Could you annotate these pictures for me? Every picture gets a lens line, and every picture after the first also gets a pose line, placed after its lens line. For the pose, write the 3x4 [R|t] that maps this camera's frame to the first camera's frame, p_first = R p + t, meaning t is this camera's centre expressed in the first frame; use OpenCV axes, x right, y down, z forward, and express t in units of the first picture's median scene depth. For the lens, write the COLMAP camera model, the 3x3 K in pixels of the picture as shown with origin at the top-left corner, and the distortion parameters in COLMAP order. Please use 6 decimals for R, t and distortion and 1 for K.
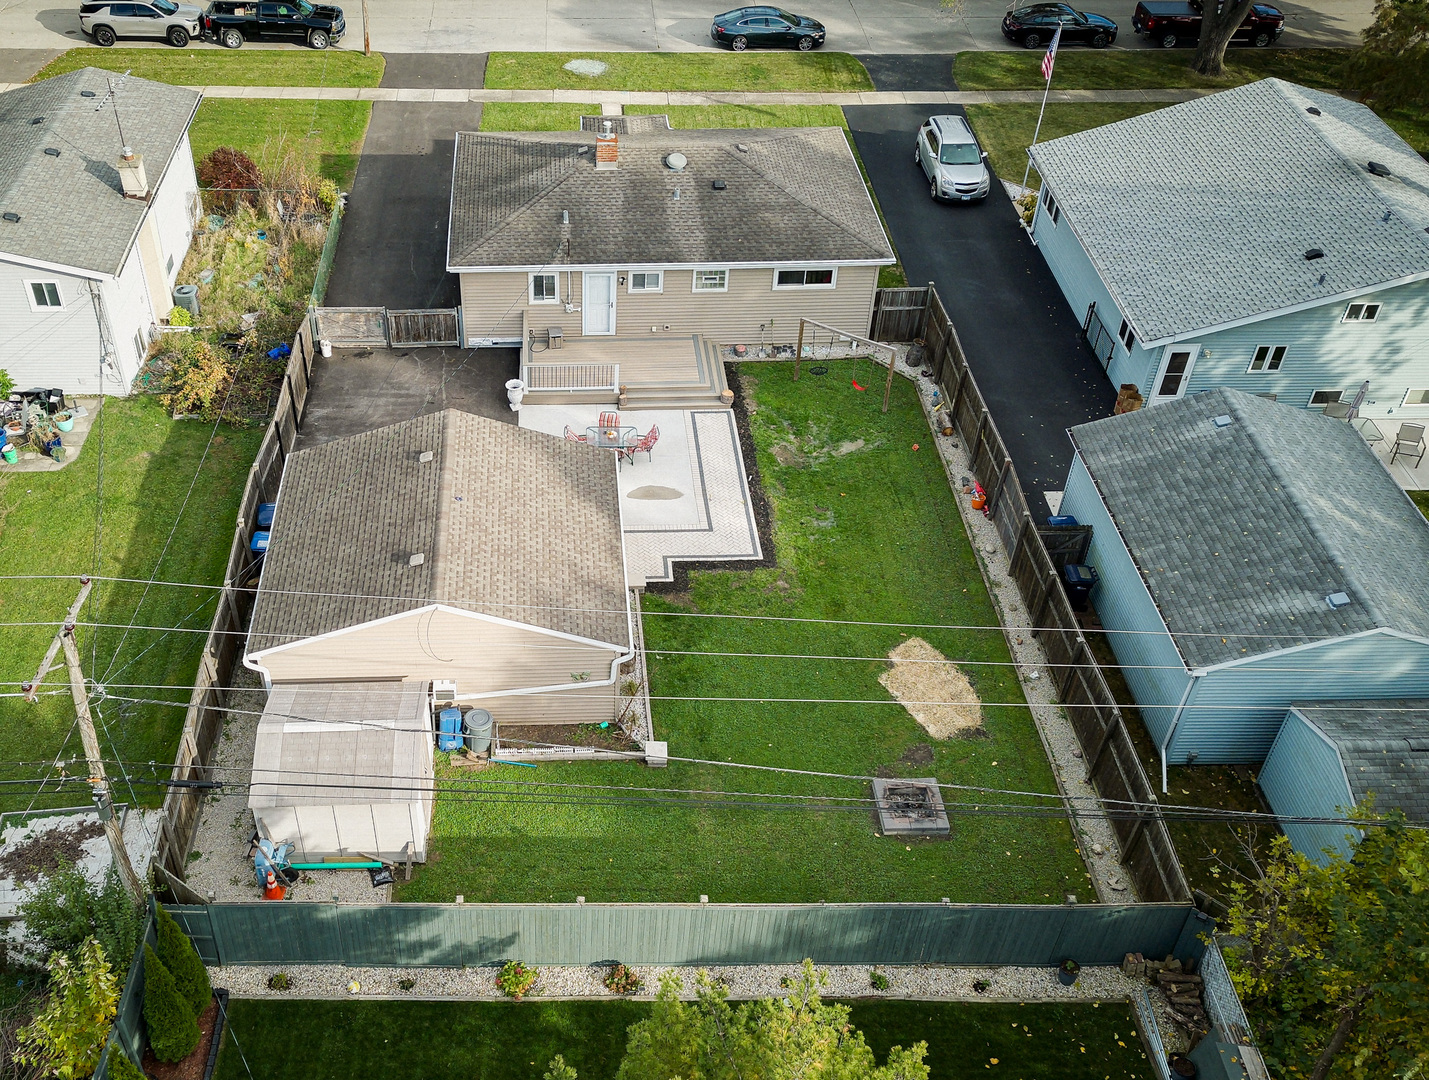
lens RADIAL K [[1556.6, 0, 714.5], [0, 1556.6, 540.0], [0, 0, 1]] dist [0.001558, -0.004194]
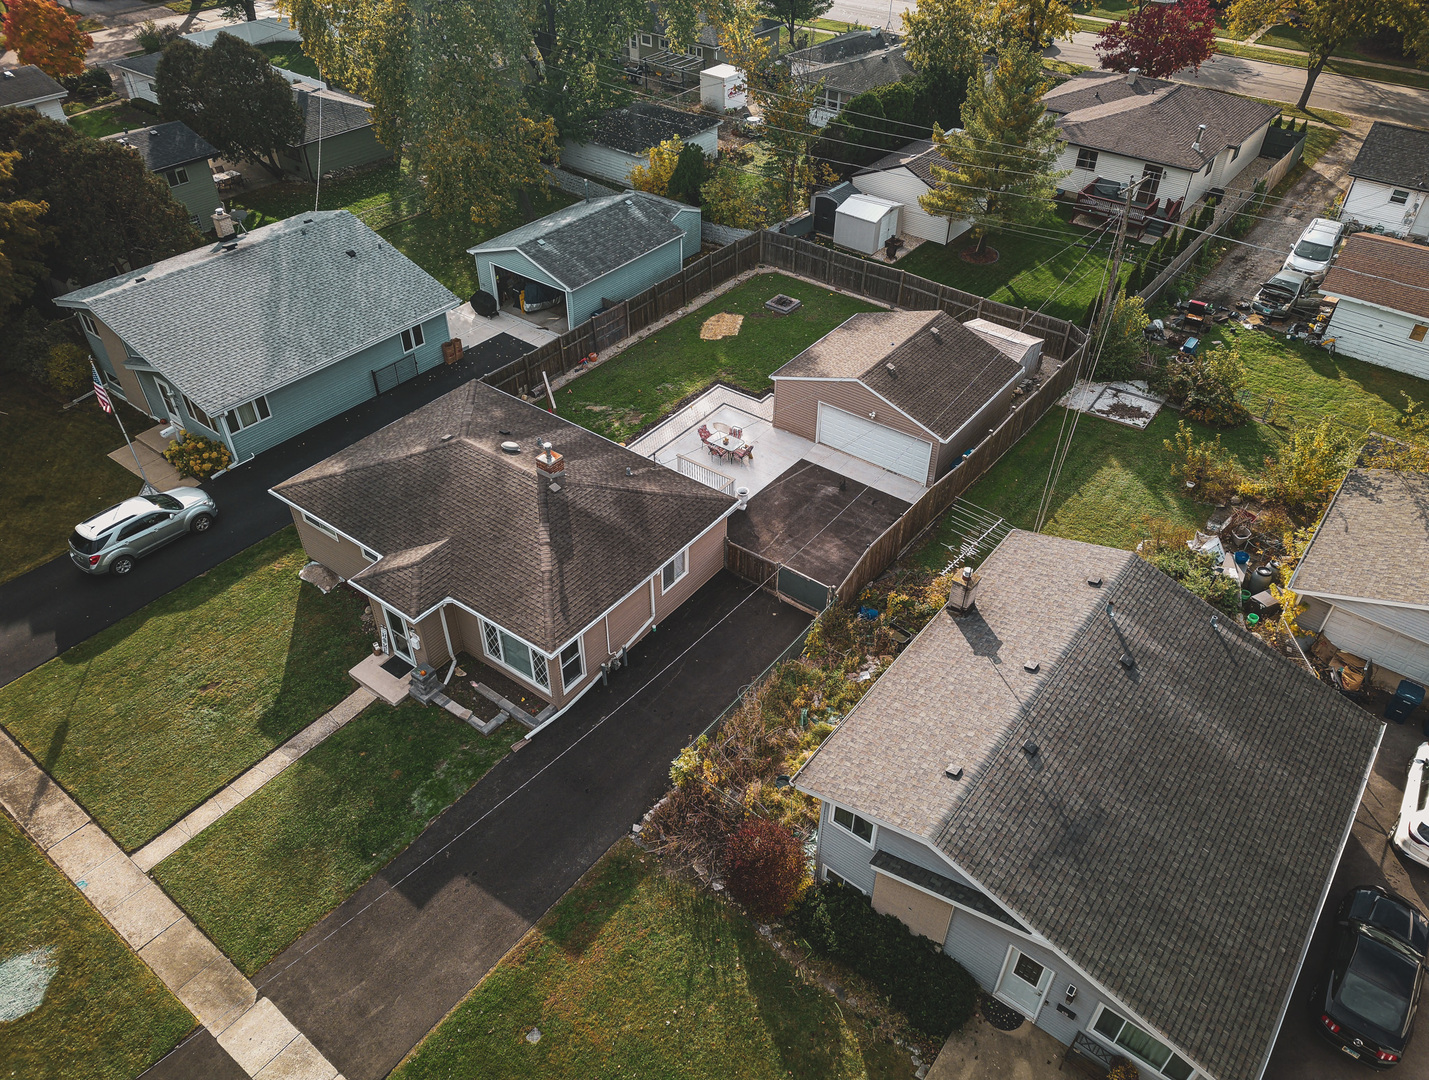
lens RADIAL K [[1020.8, 0, 714.5], [0, 1020.8, 540.0], [0, 0, 1]] dist [0.083394, -0.090955]
pose [[-0.749518, -0.441281, 0.493450, -0.617282], [0.380840, 0.322264, 0.866664, -0.940382], [-0.541464, 0.837506, -0.073486, 1.225148]]
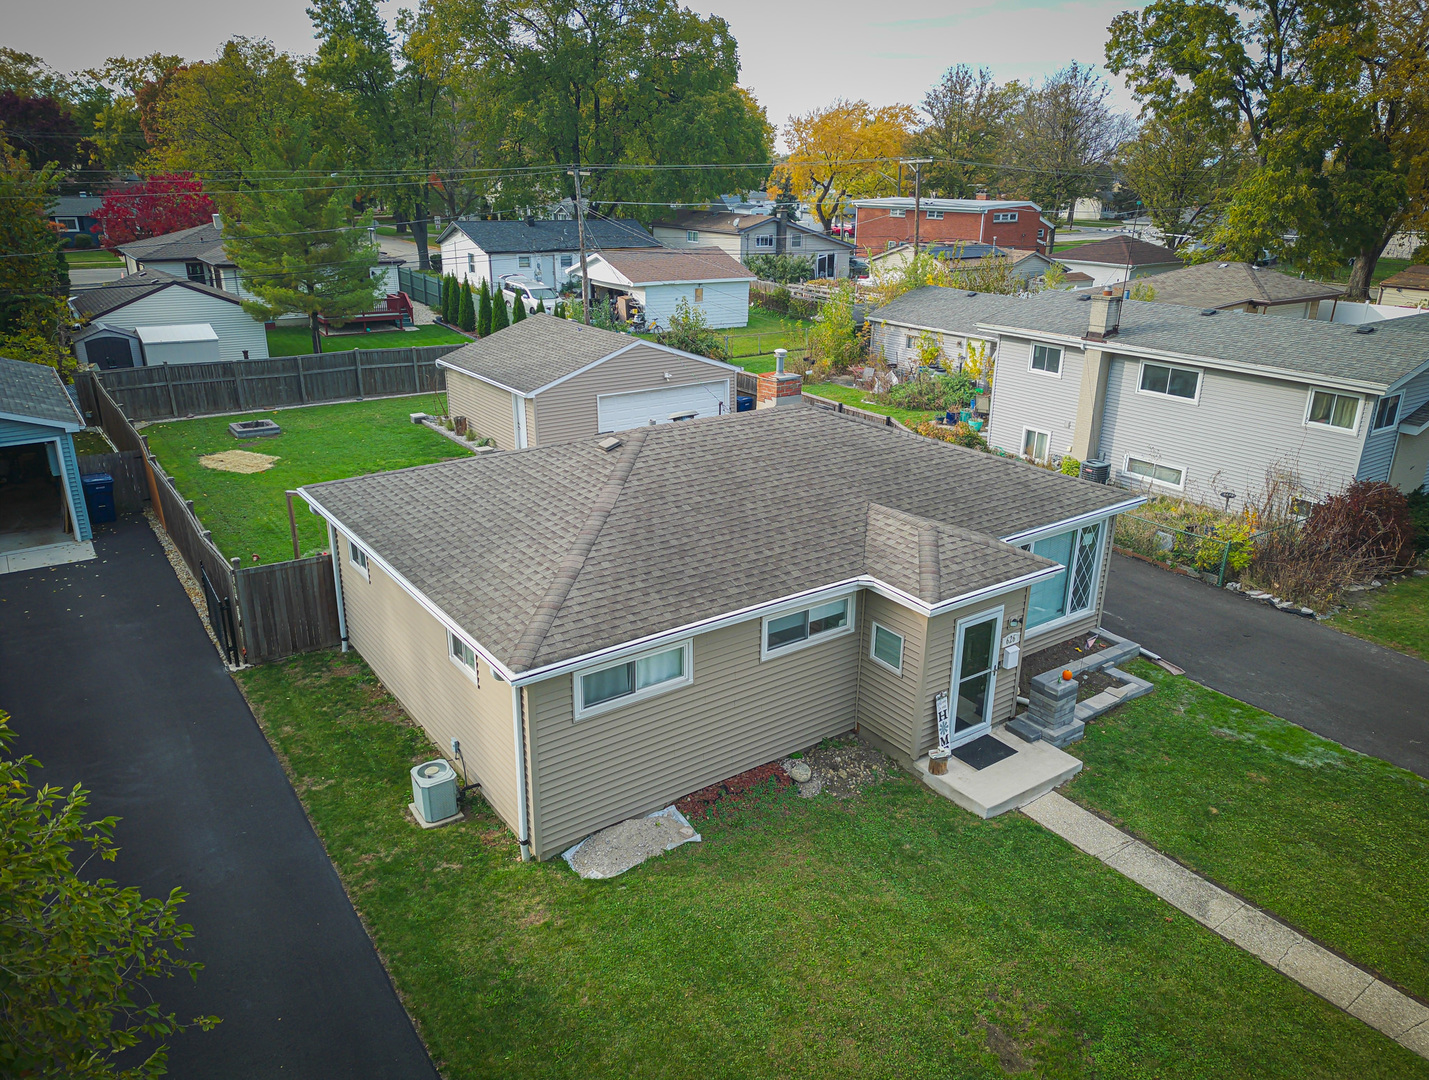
lens RADIAL K [[1020.8, 0, 714.5], [0, 1020.8, 540.0], [0, 0, 1]] dist [0.083394, -0.090955]
pose [[-0.856894, 0.145563, -0.494514, 0.210868], [-0.333842, 0.574254, 0.747517, -0.614516], [0.392787, 0.805633, -0.443480, 1.457166]]
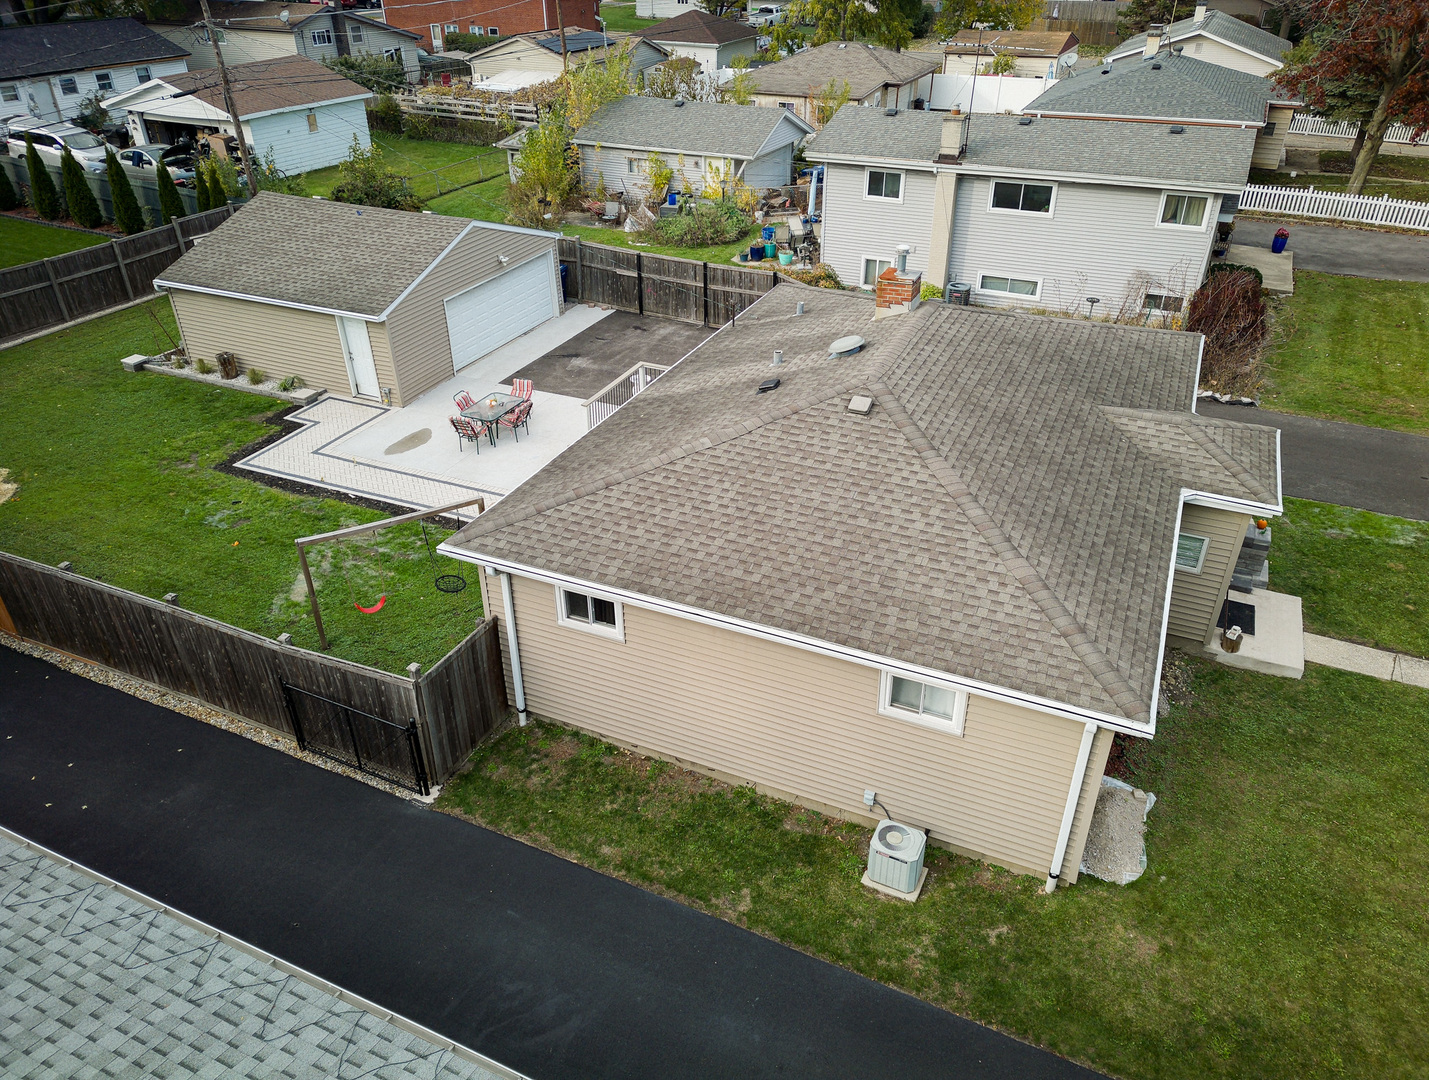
lens RADIAL K [[1030.2, 0, 714.5], [0, 1030.2, 540.0], [0, 0, 1]] dist [0.064108, -0.049637]
pose [[-0.477427, 0.437521, -0.761996, 0.361142], [-0.535281, 0.542897, 0.647099, -0.483531], [0.696805, 0.716825, -0.024997, 1.218876]]
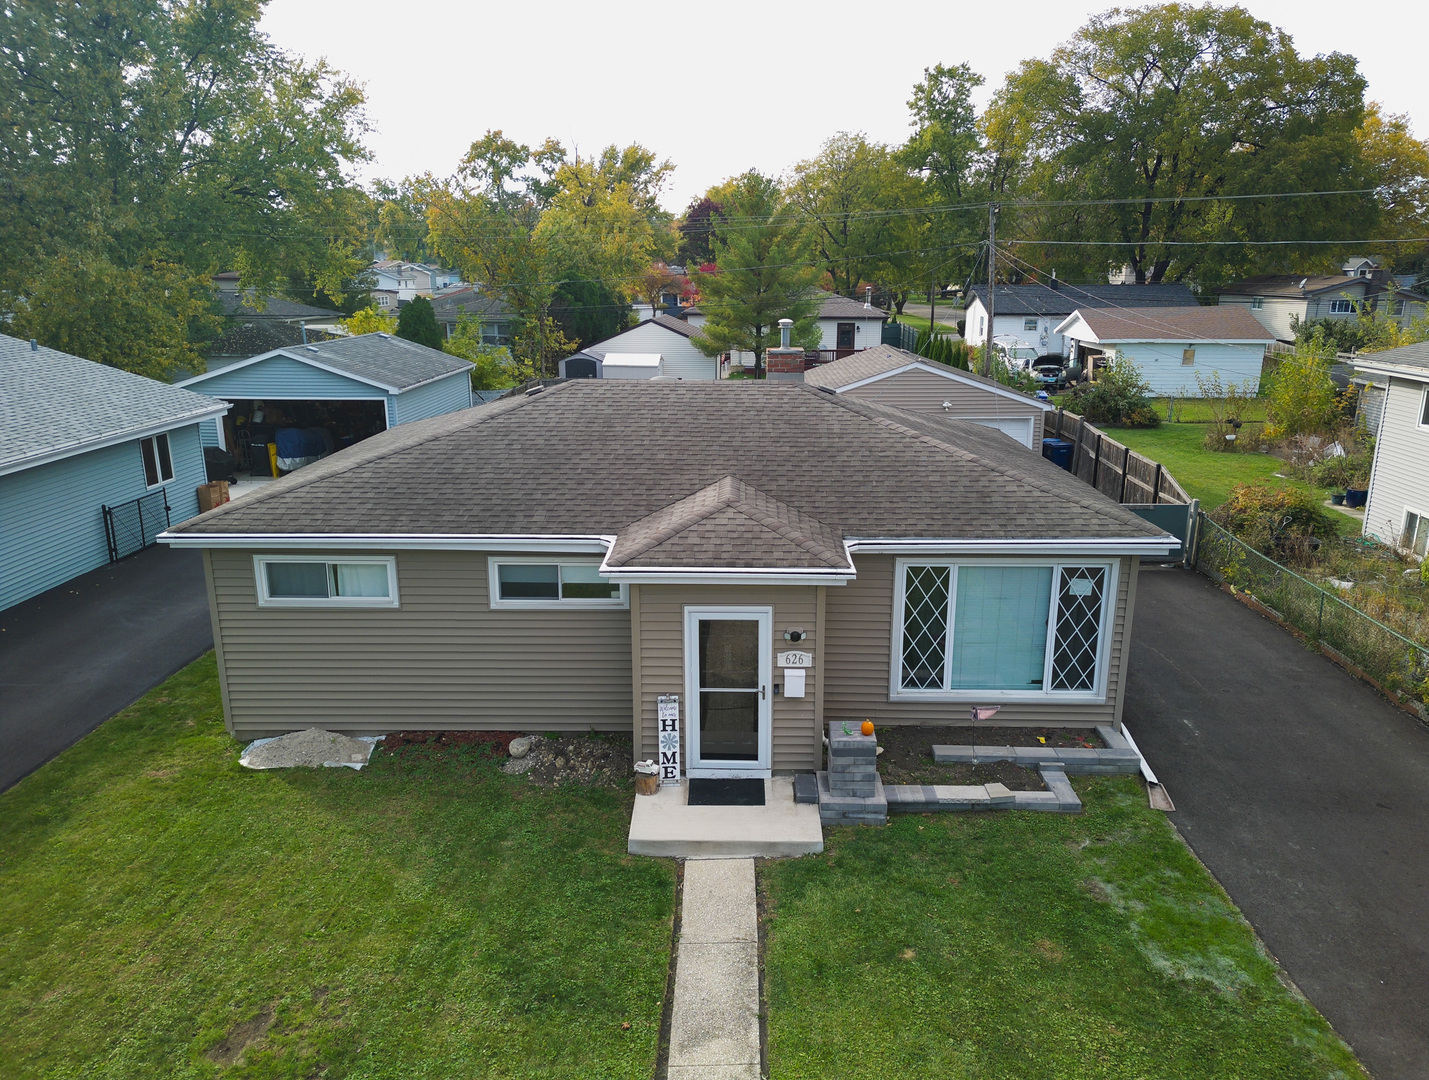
lens RADIAL K [[1020.8, 0, 714.5], [0, 1020.8, 540.0], [0, 0, 1]] dist [0.083394, -0.090955]
pose [[-0.994514, -0.046850, 0.093524, -0.093152], [0.044684, 0.618120, 0.784812, -0.592405], [-0.094578, 0.784686, -0.612636, 1.518755]]
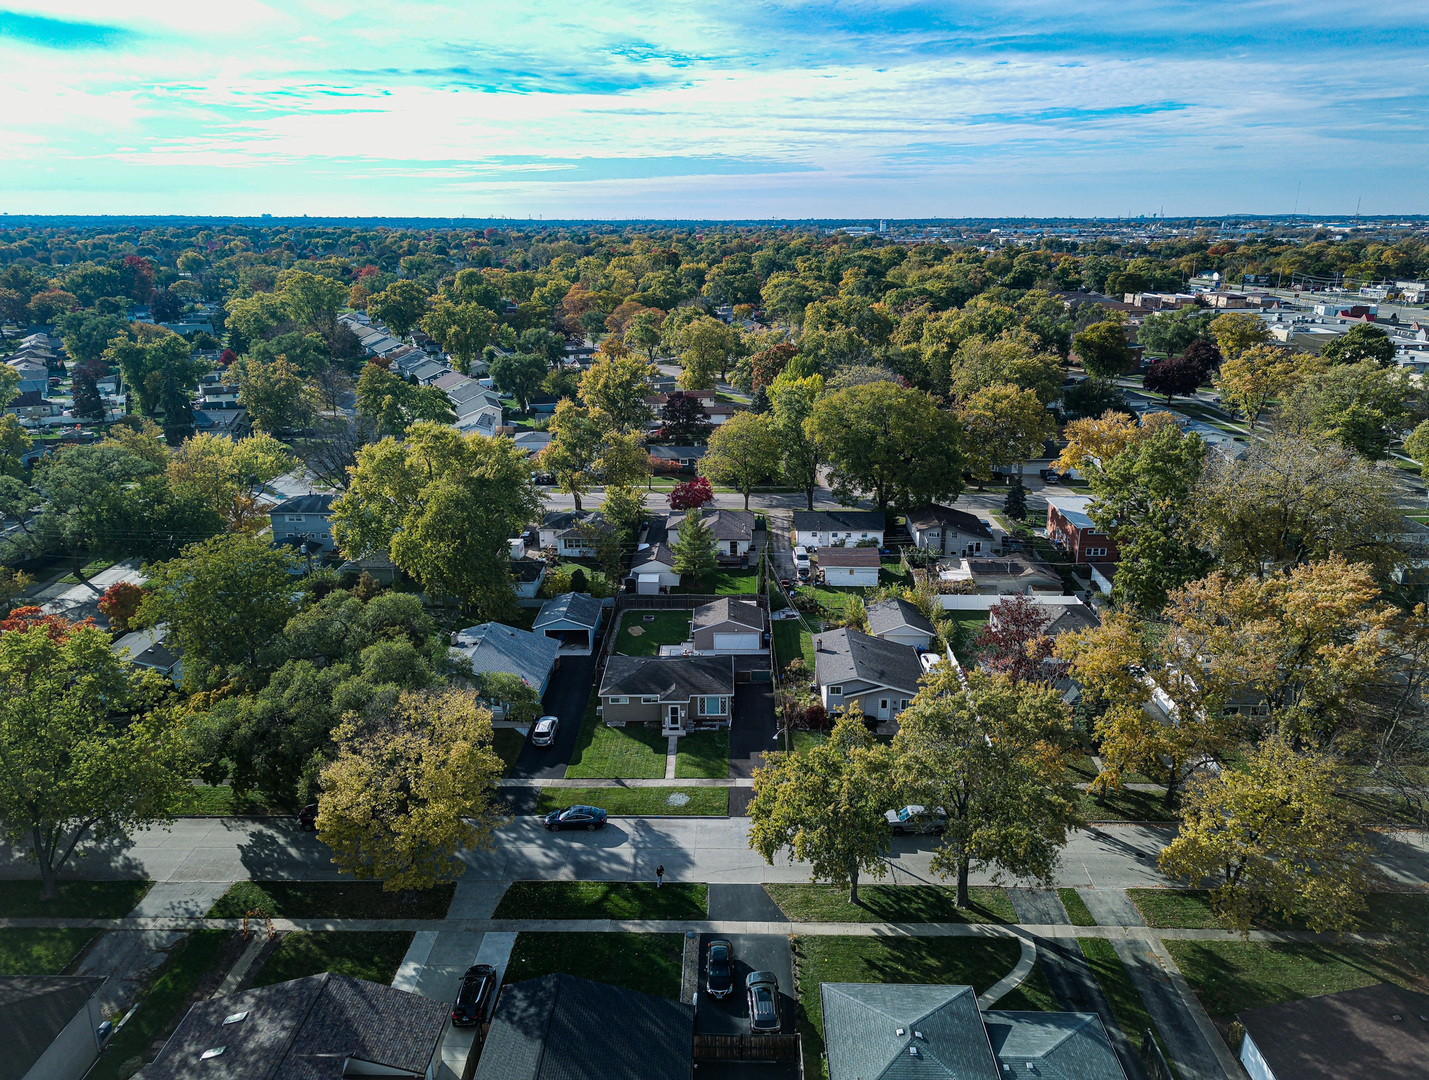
lens RADIAL K [[1020.8, 0, 714.5], [0, 1020.8, 540.0], [0, 0, 1]] dist [0.083394, -0.090955]
pose [[-0.996196, -0.044730, 0.074783, -0.331092], [0.035160, 0.578910, 0.814633, -2.560498], [-0.079731, 0.814164, -0.575135, 2.423968]]
